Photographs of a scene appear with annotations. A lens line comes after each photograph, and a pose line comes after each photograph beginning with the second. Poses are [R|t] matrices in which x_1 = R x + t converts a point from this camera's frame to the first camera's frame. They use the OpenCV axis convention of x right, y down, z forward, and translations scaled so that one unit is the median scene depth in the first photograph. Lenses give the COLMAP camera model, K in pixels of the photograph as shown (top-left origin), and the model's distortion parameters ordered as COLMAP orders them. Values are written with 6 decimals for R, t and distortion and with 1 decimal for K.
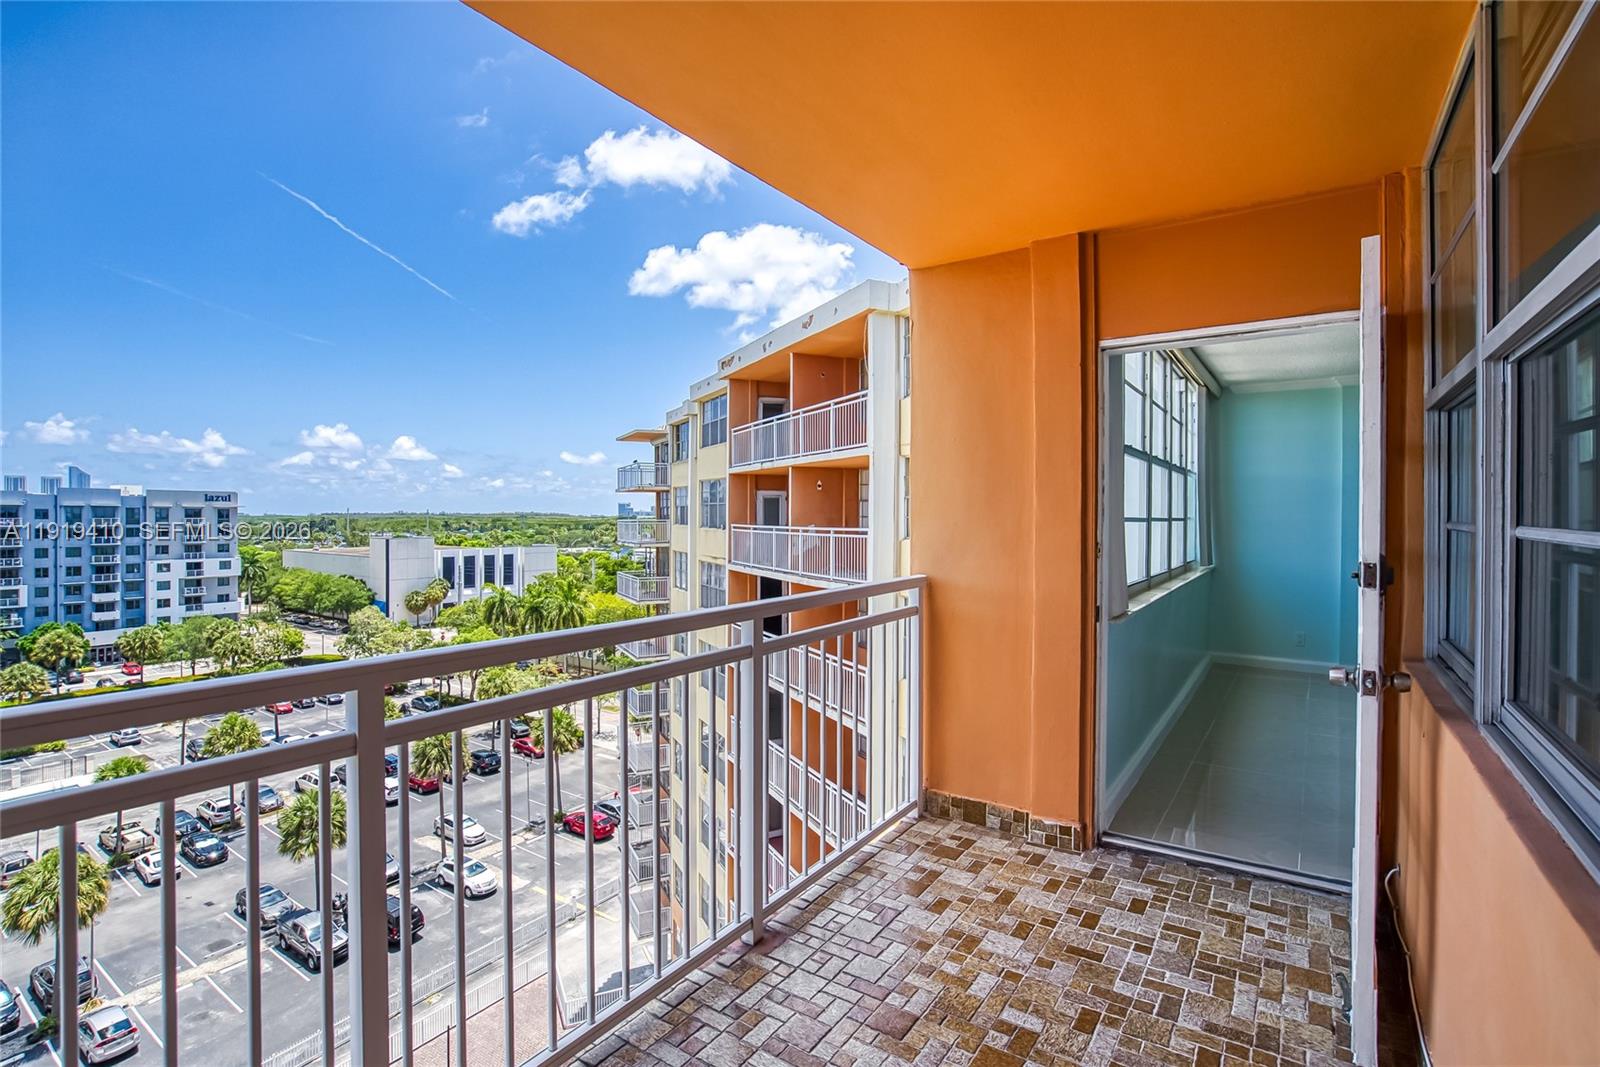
lens RADIAL K [[746.1, 0, 790.7], [0, 746.1, 528.3], [0, 0, 1]] dist [-0.002028, 0.001187]
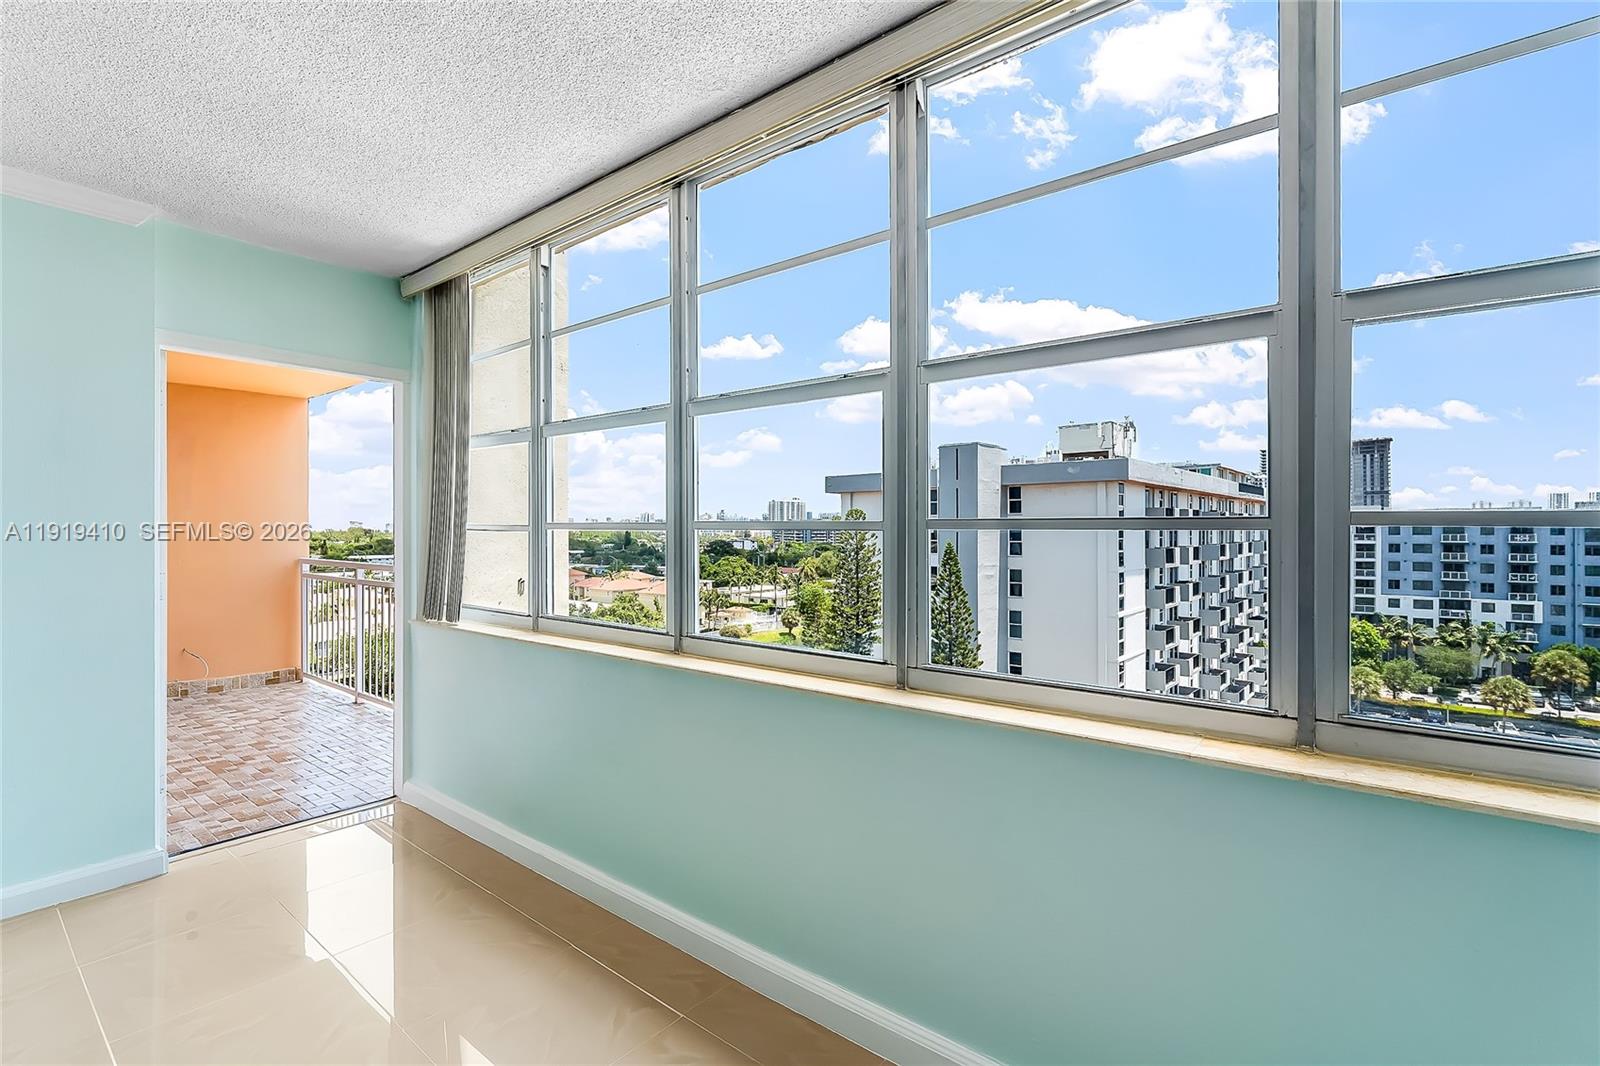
lens RADIAL K [[741.9, 0, 770.2], [0, 741.9, 531.6], [0, 0, 1]] dist [0.004427, 0.000439]
pose [[-0.099823, -0.002541, -0.995002, 0.067664], [-0.015513, 0.999879, -0.000997, 0.000002], [0.994884, 0.015336, -0.099850, 0.076275]]
